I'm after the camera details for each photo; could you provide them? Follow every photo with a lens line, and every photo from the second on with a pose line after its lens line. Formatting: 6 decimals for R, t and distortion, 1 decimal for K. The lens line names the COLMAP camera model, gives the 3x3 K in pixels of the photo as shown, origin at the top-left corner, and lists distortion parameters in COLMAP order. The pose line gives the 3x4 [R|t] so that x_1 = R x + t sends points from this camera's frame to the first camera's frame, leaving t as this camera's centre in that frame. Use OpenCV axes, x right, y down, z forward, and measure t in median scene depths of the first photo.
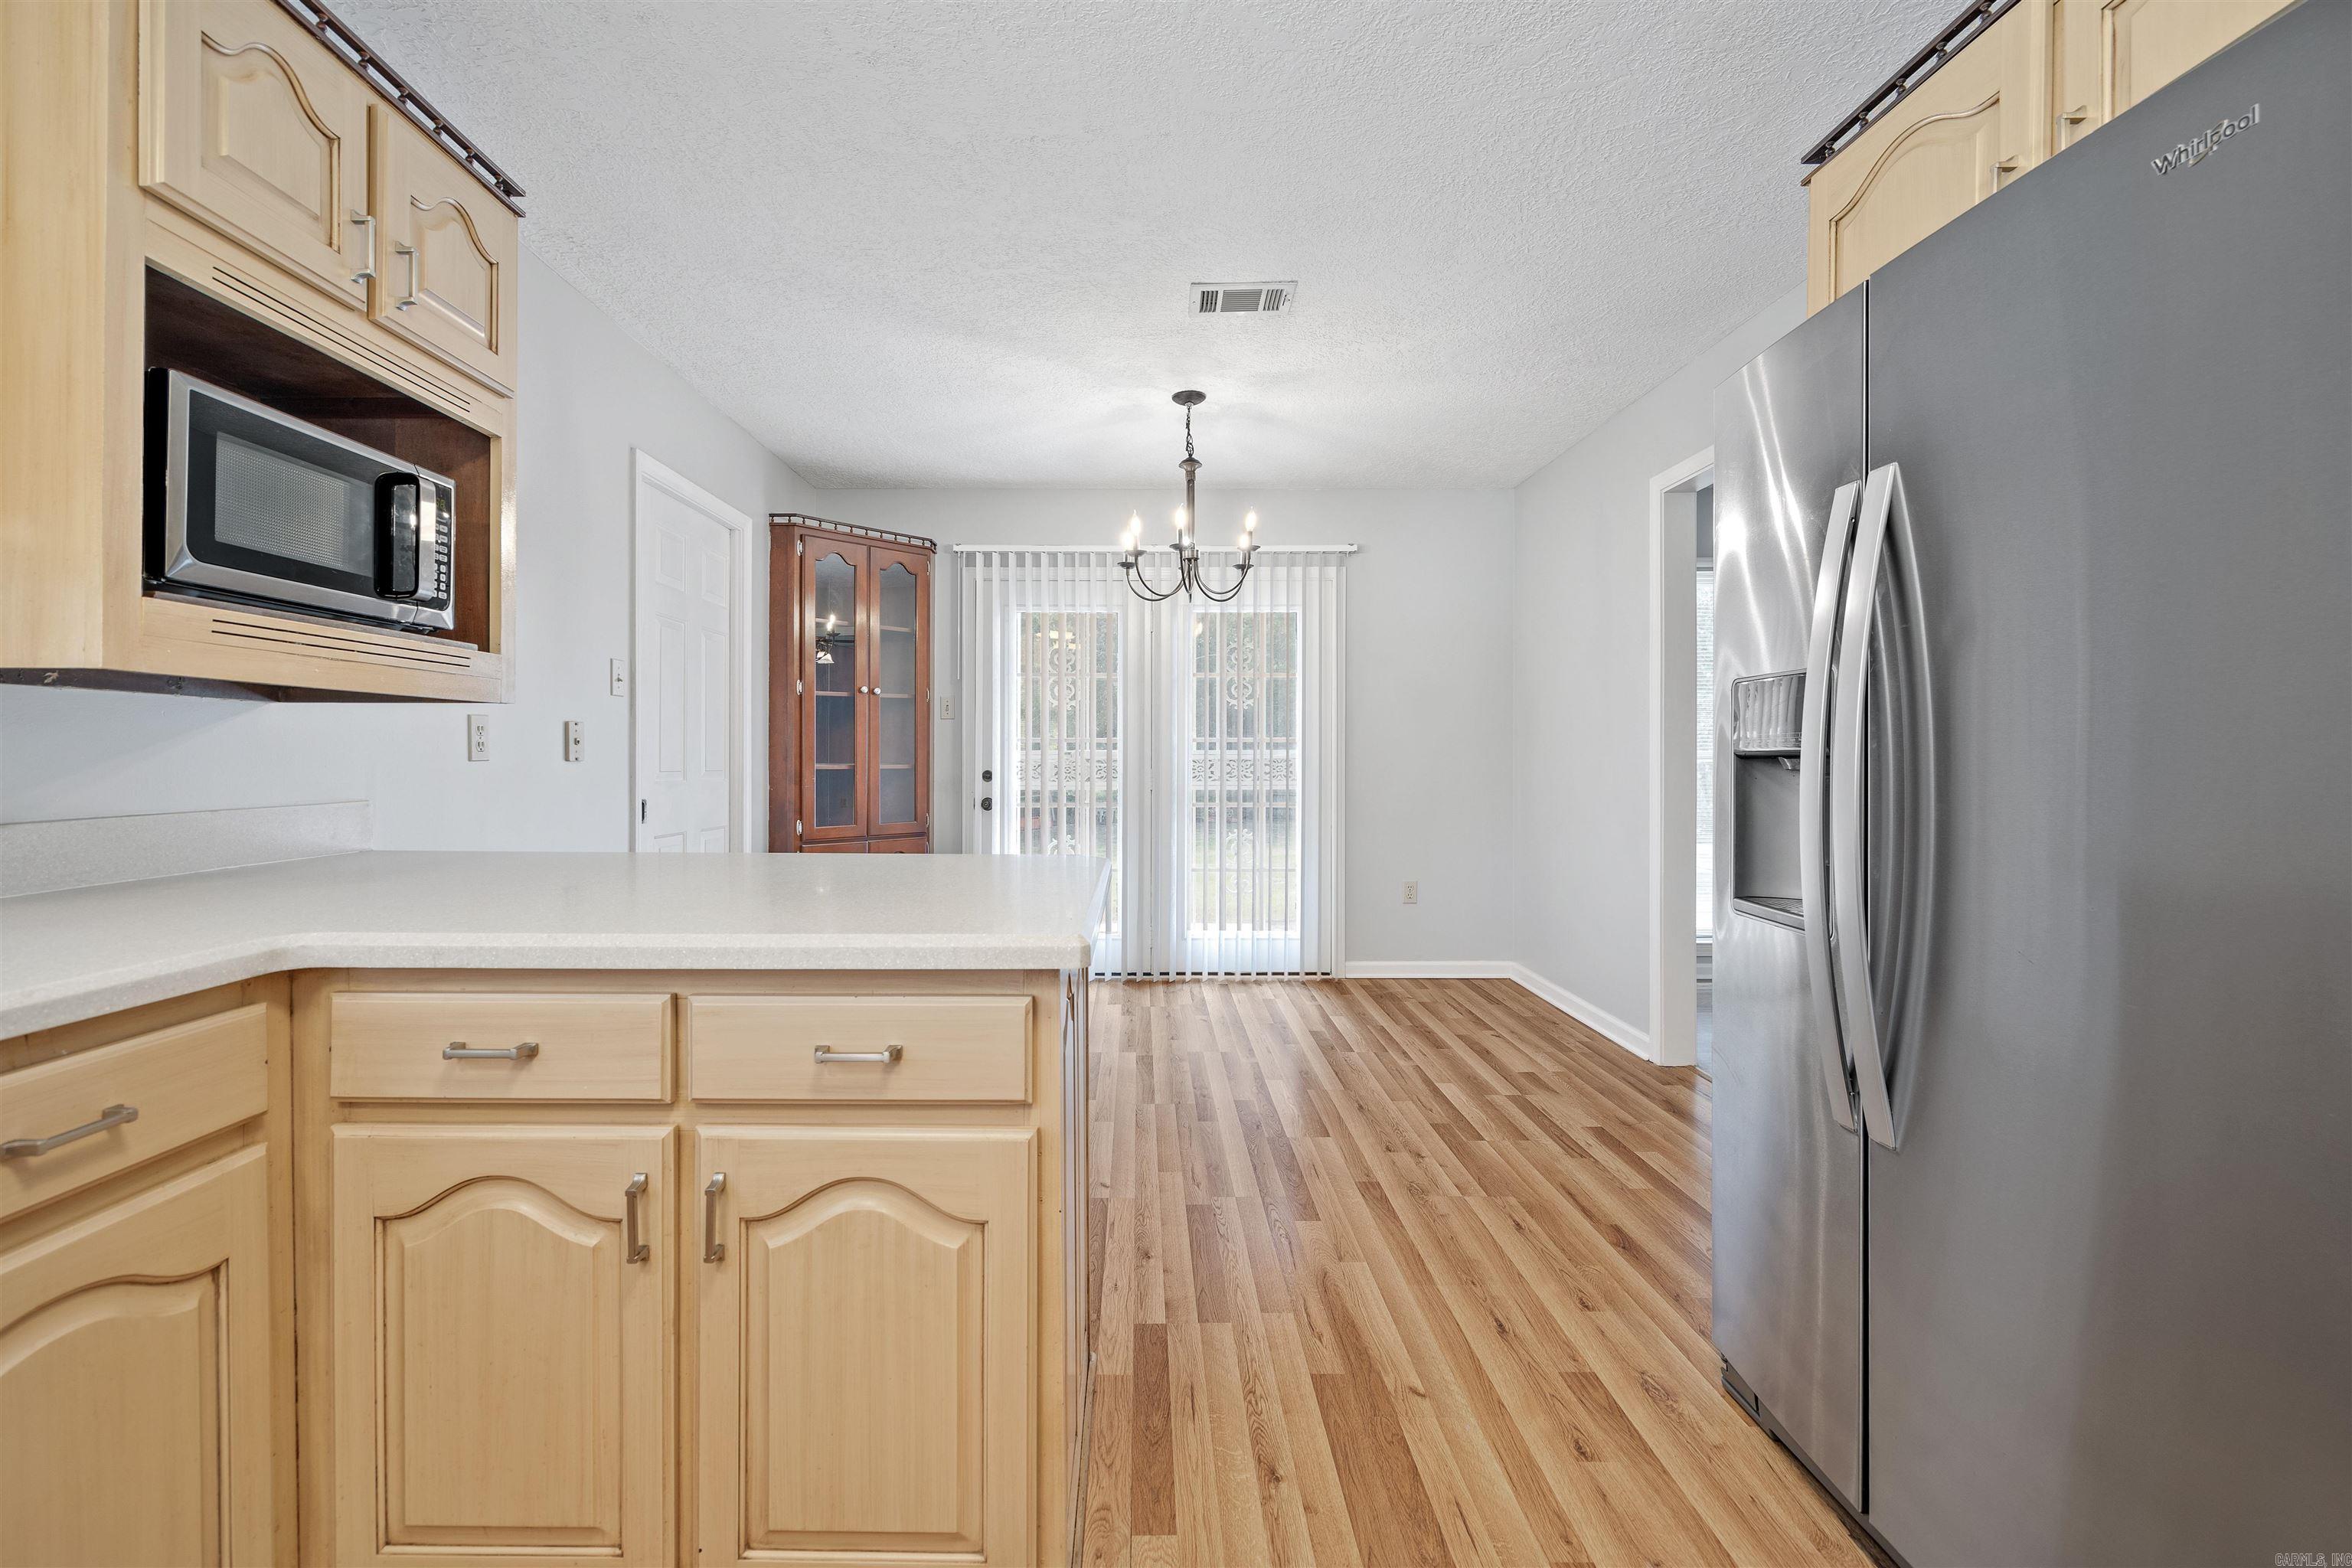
lens RADIAL K [[928.5, 0, 1155.8], [0, 928.5, 771.5], [0, 0, 1]] dist [-0.007292, -0.000280]
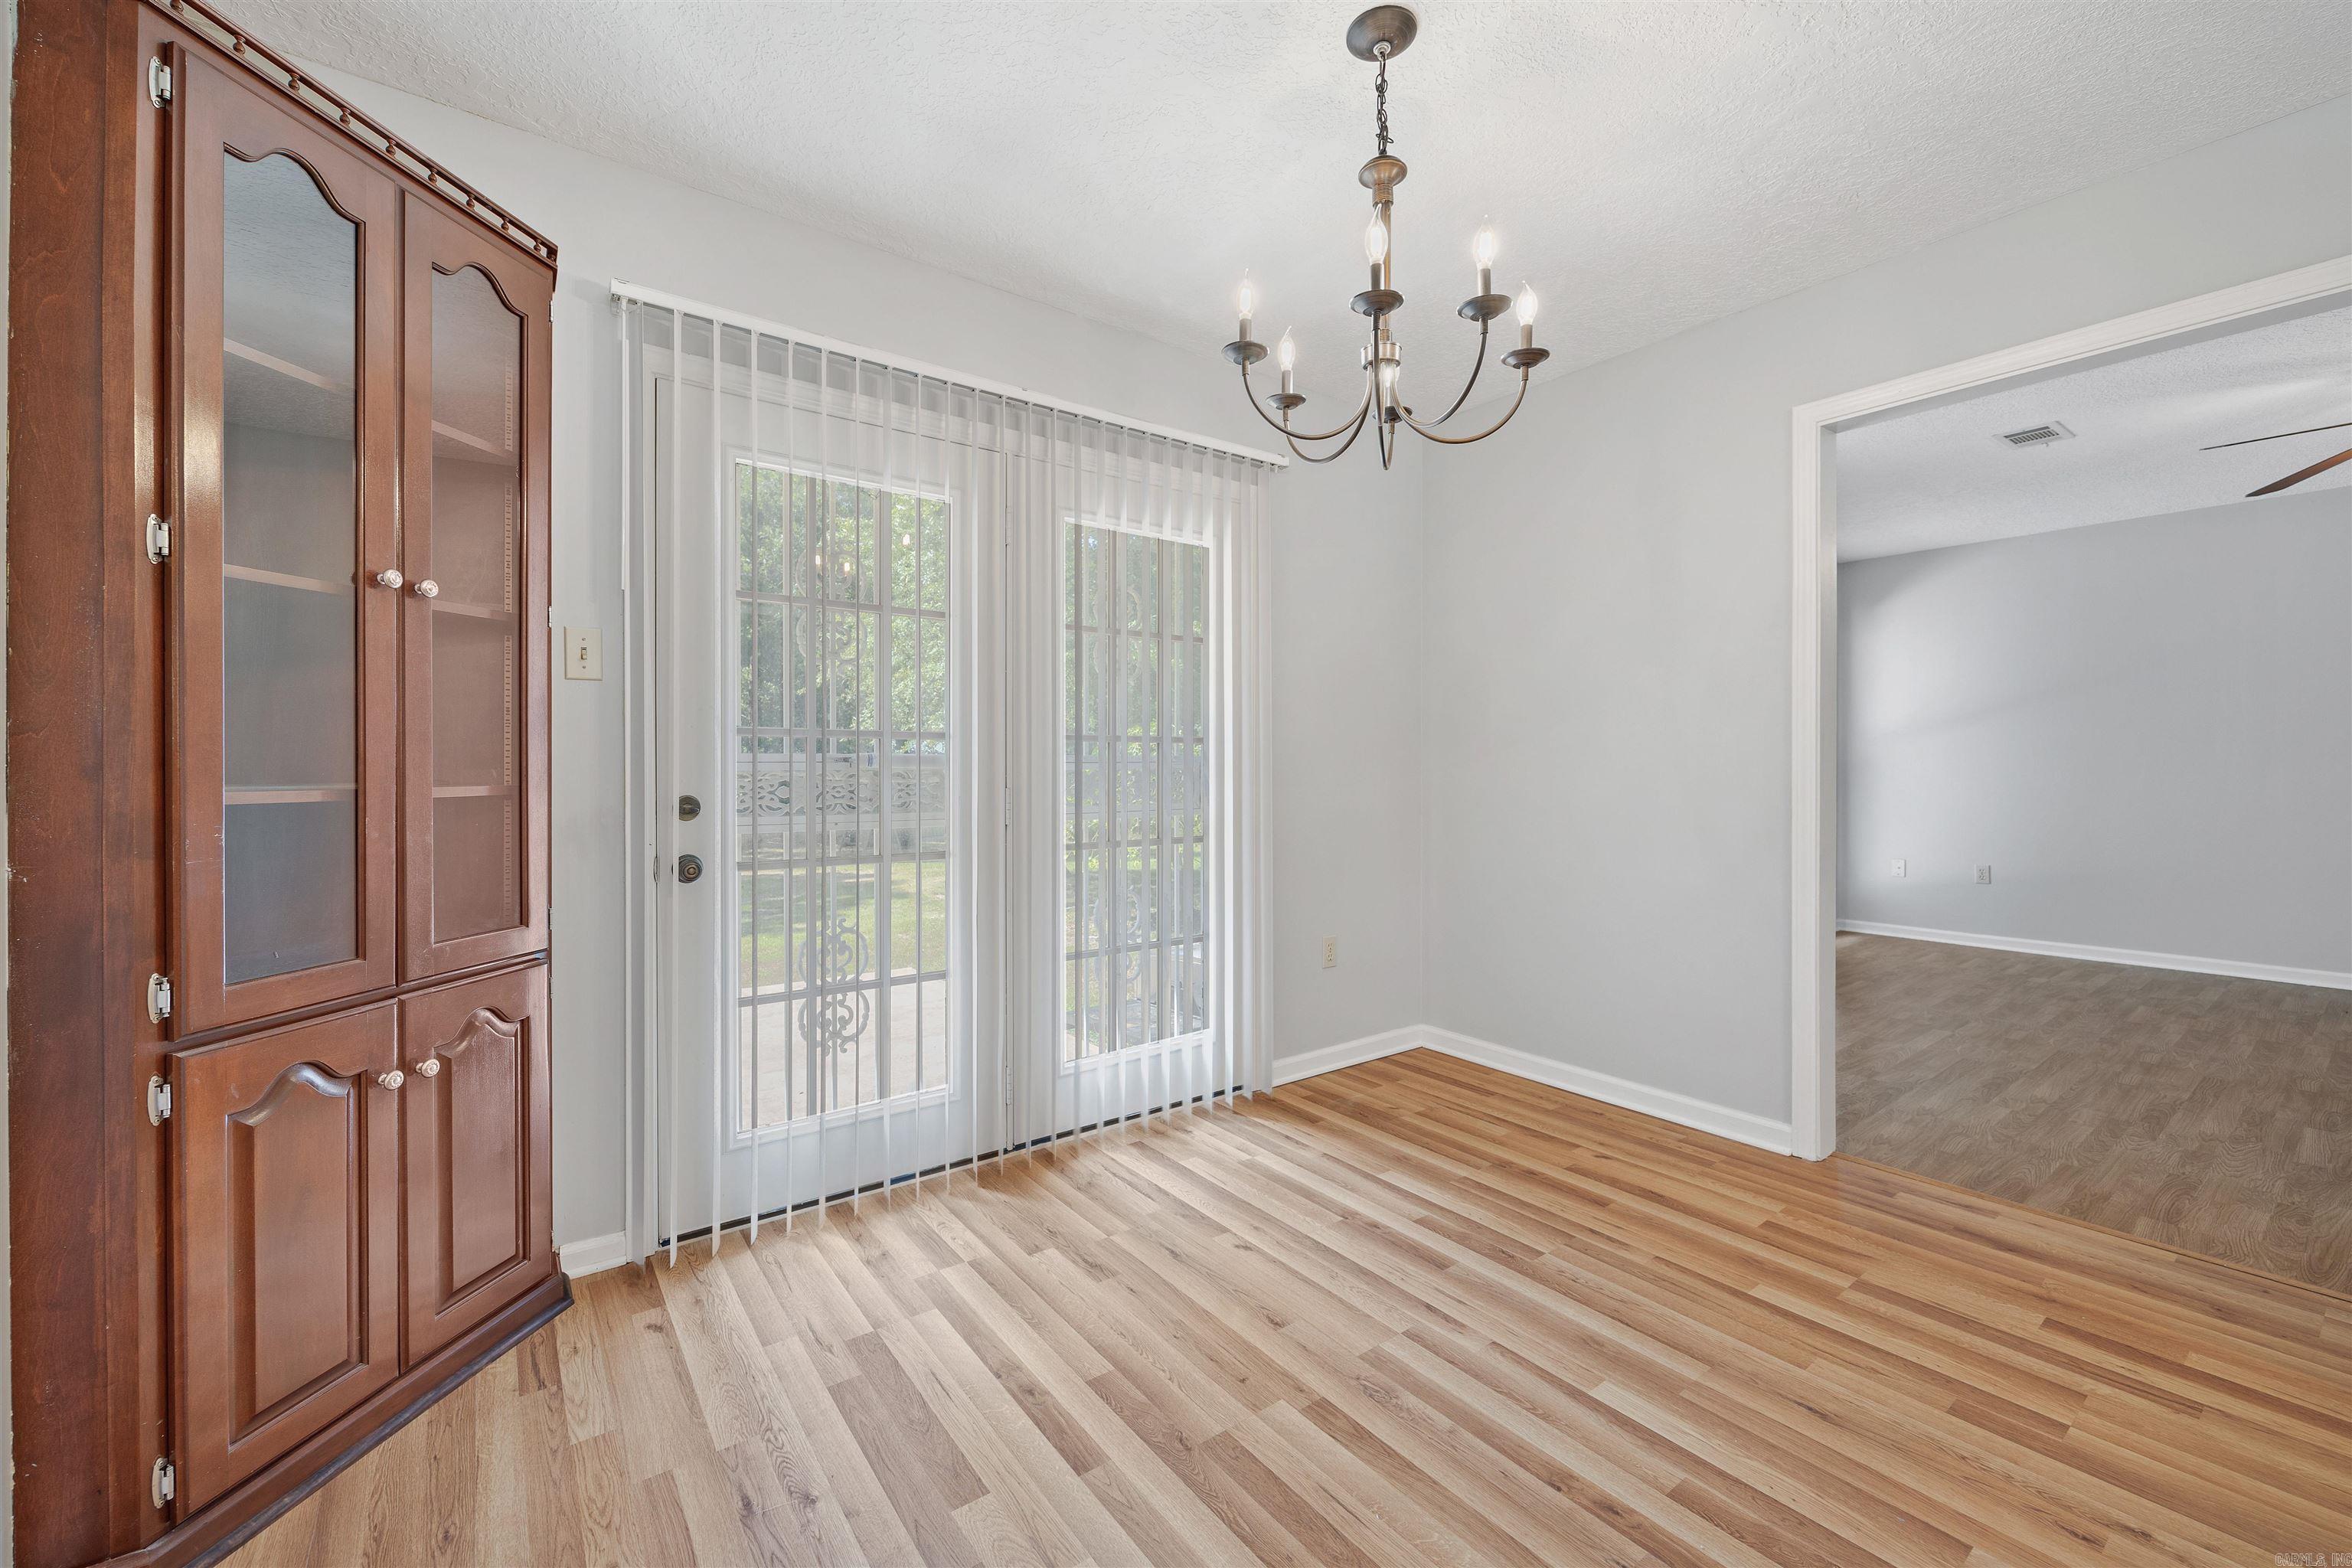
lens RADIAL K [[928.5, 0, 1189.1], [0, 928.5, 782.2], [0, 0, 1]] dist [-0.007292, -0.000280]
pose [[0.818342, -0.009886, 0.574647, -0.328049], [0.008002, 0.999951, 0.005806, -0.011510], [-0.574676, -0.000153, 0.818381, 0.651169]]
